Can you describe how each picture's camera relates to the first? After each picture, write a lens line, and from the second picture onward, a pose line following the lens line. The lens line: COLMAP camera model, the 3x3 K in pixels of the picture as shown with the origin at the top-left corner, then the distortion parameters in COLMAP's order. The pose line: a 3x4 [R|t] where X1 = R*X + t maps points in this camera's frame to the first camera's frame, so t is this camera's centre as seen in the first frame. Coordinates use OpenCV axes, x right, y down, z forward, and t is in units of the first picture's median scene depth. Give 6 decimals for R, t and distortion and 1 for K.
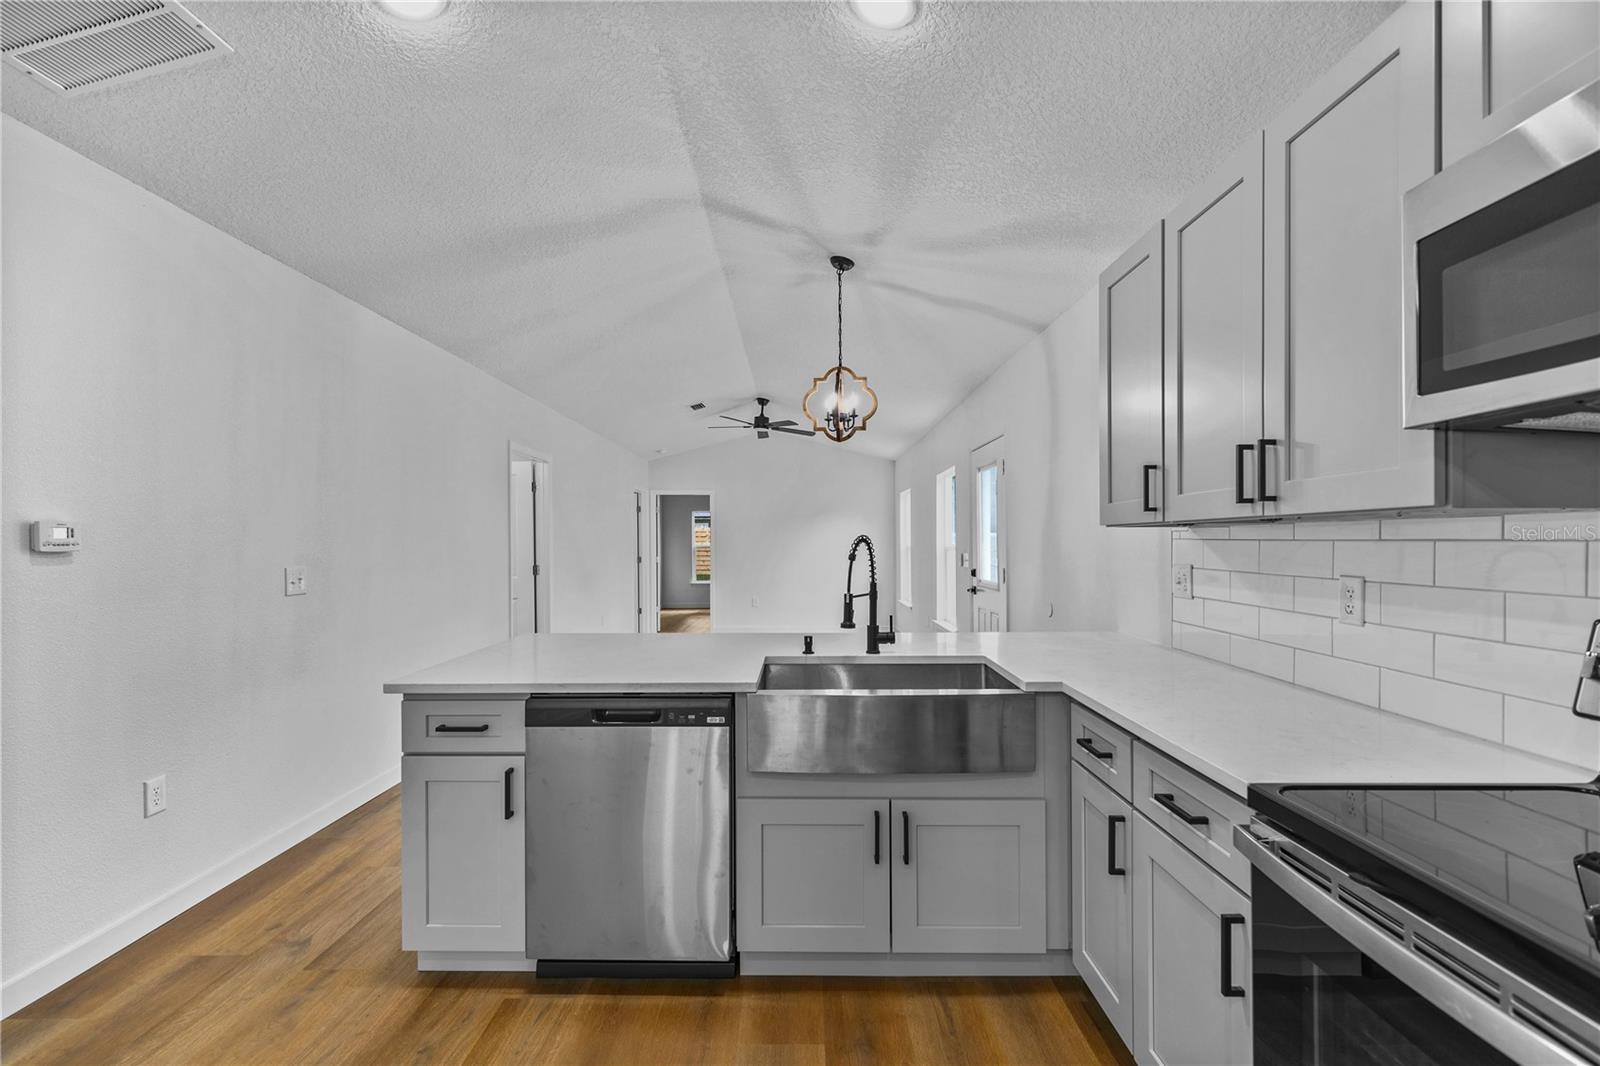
lens RADIAL K [[715.8, 0, 796.2], [0, 715.8, 542.9], [0, 0, 1]] dist [0.004941, 0.000125]
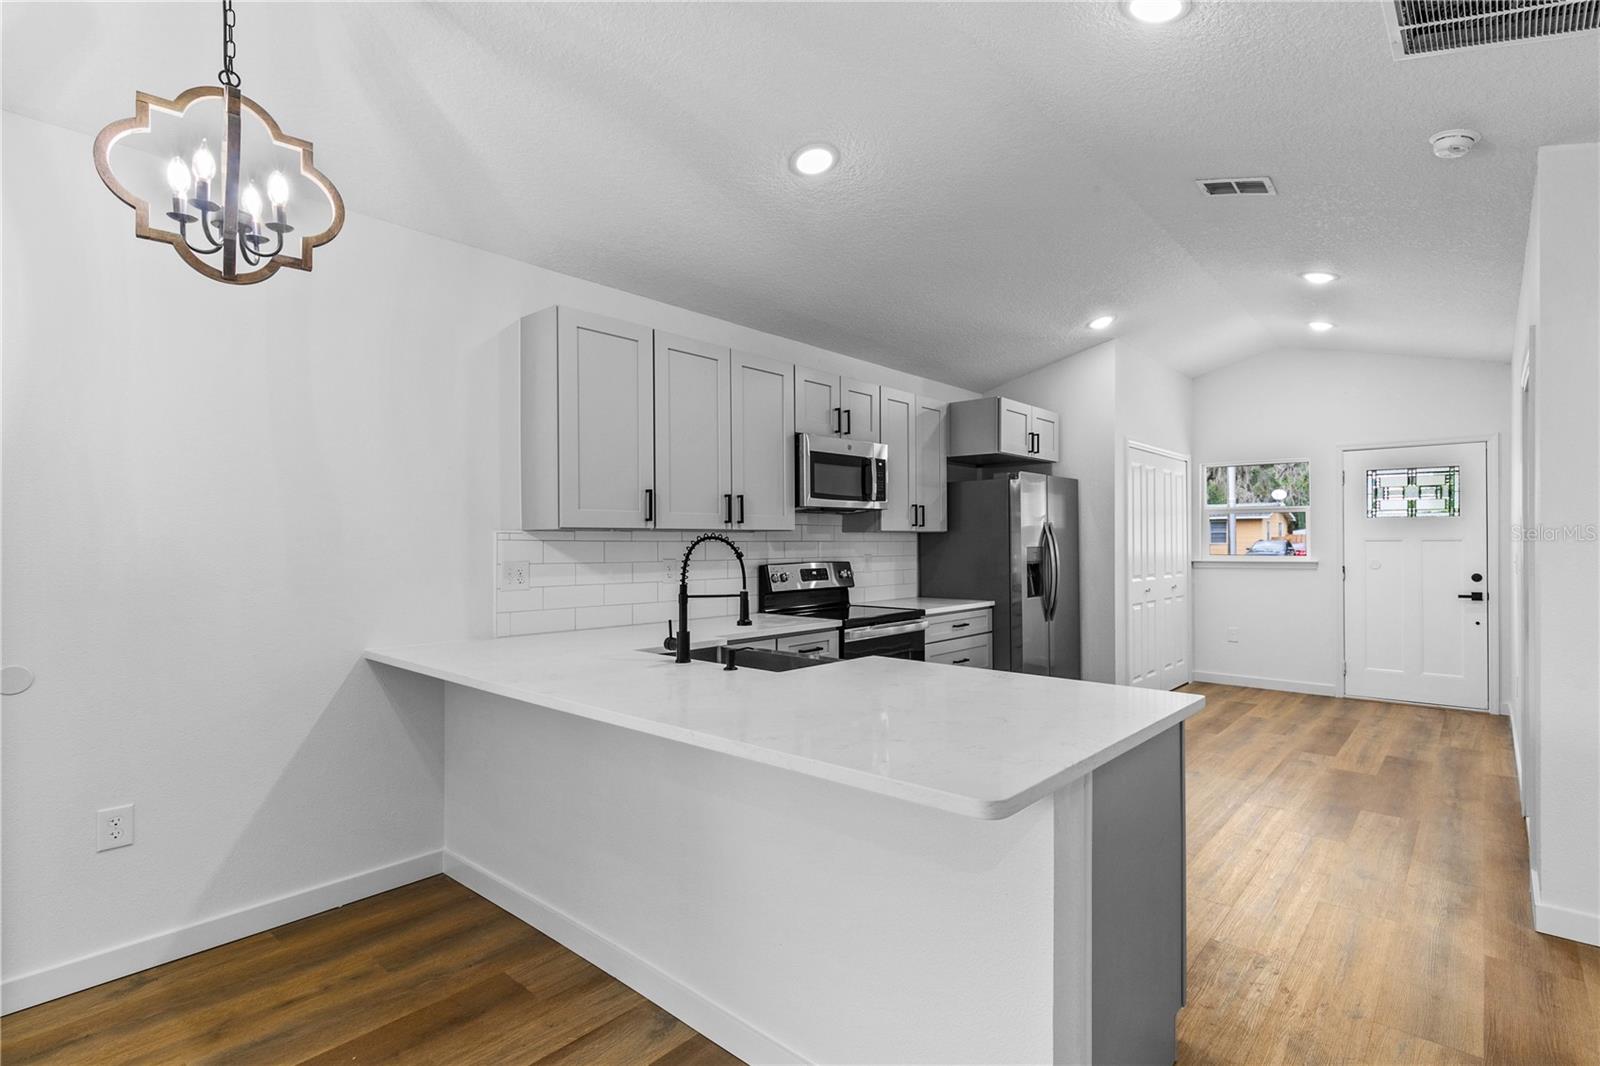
lens RADIAL K [[719.7, 0, 801.1], [0, 719.7, 535.4], [0, 0, 1]] dist [-0.039259, 0.000210]
pose [[-0.732195, 0.013322, 0.680965, -0.759465], [0.006432, 0.999899, -0.012647, 0.006338], [-0.681065, -0.004880, -0.732207, 1.932223]]
